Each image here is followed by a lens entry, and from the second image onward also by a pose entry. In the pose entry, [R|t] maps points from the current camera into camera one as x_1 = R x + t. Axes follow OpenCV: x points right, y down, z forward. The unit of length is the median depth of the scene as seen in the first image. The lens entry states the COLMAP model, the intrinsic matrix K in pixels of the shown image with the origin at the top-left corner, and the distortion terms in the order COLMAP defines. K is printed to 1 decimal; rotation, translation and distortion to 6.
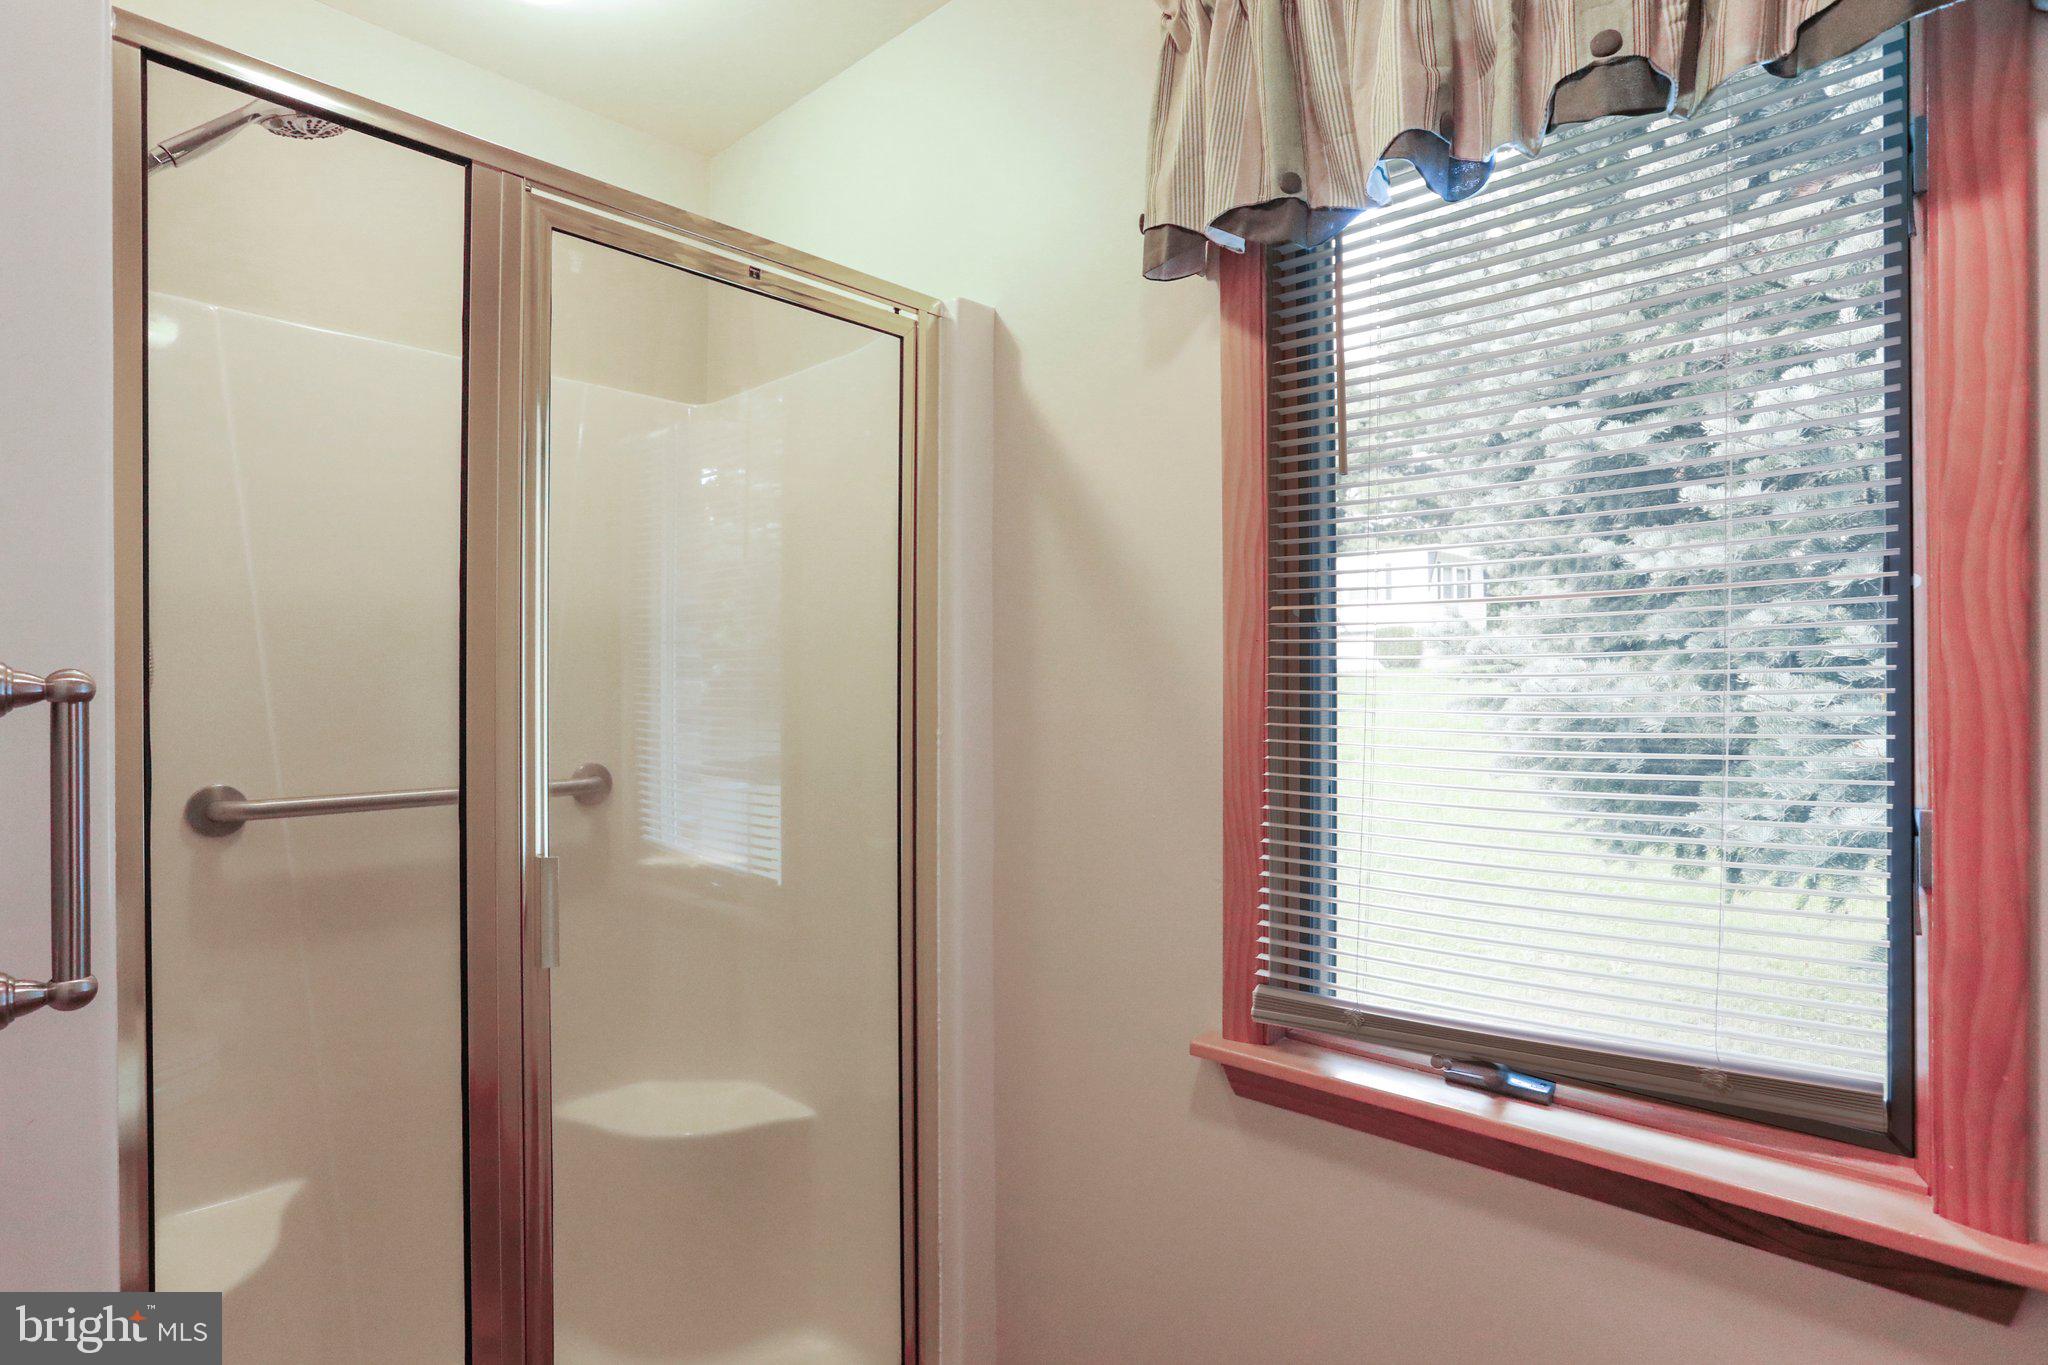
lens RADIAL K [[1079.3, 0, 1031.5], [0, 1079.3, 700.4], [0, 0, 1]] dist [-0.051394, 0.035793]
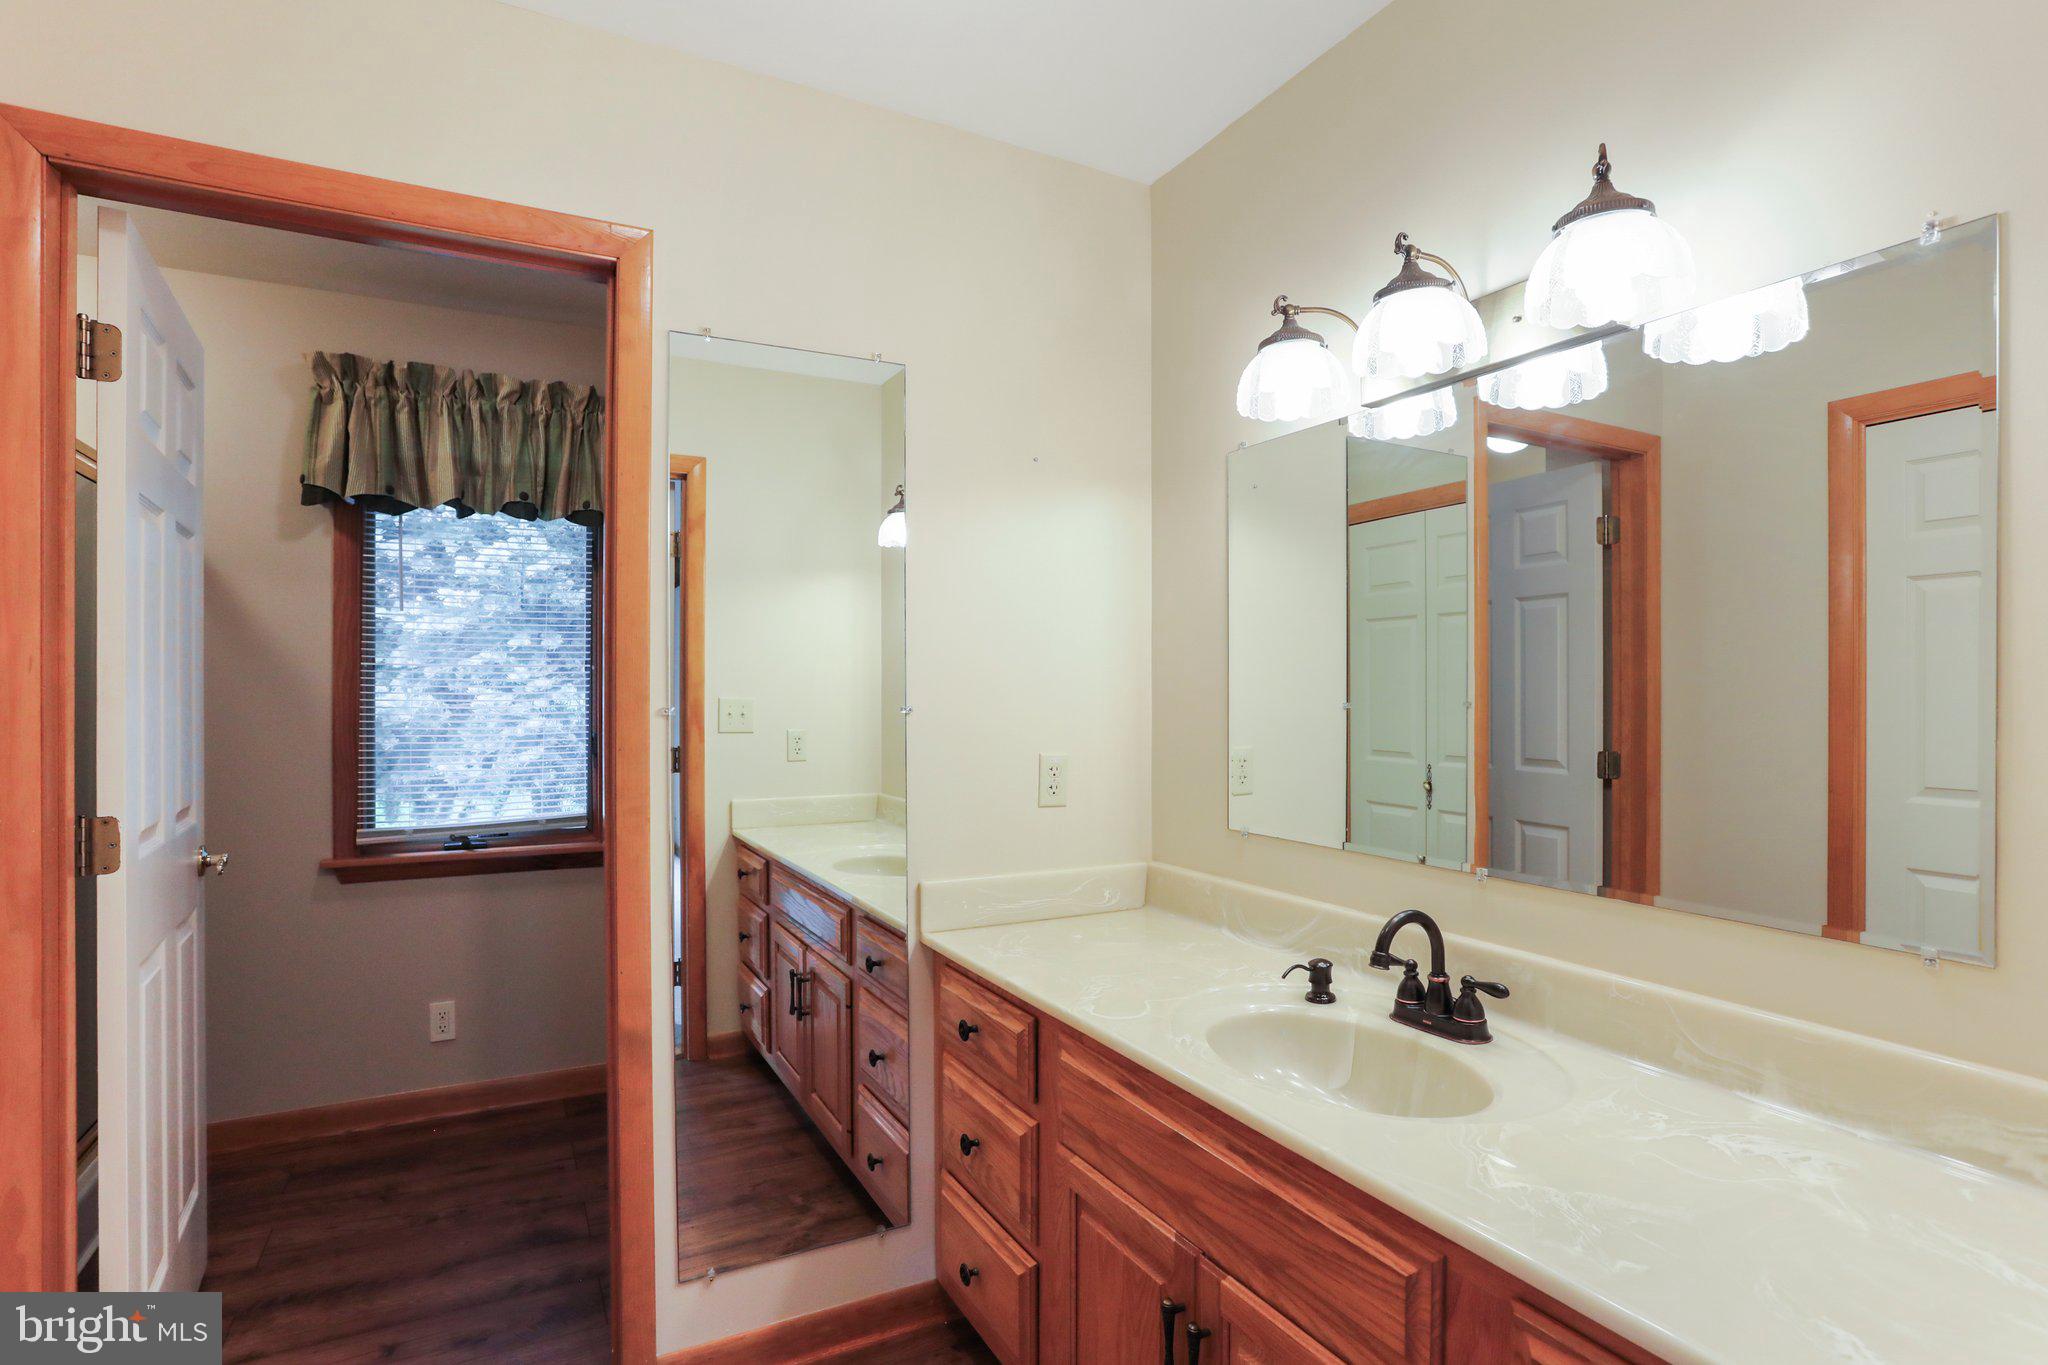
lens RADIAL K [[1079.3, 0, 1031.5], [0, 1079.3, 700.4], [0, 0, 1]] dist [-0.051394, 0.035793]
pose [[0.350609, -0.001156, 0.936521, -0.848699], [0.005735, 0.999983, -0.000913, 0.003267], [-0.936504, 0.005691, 0.350610, -0.683105]]
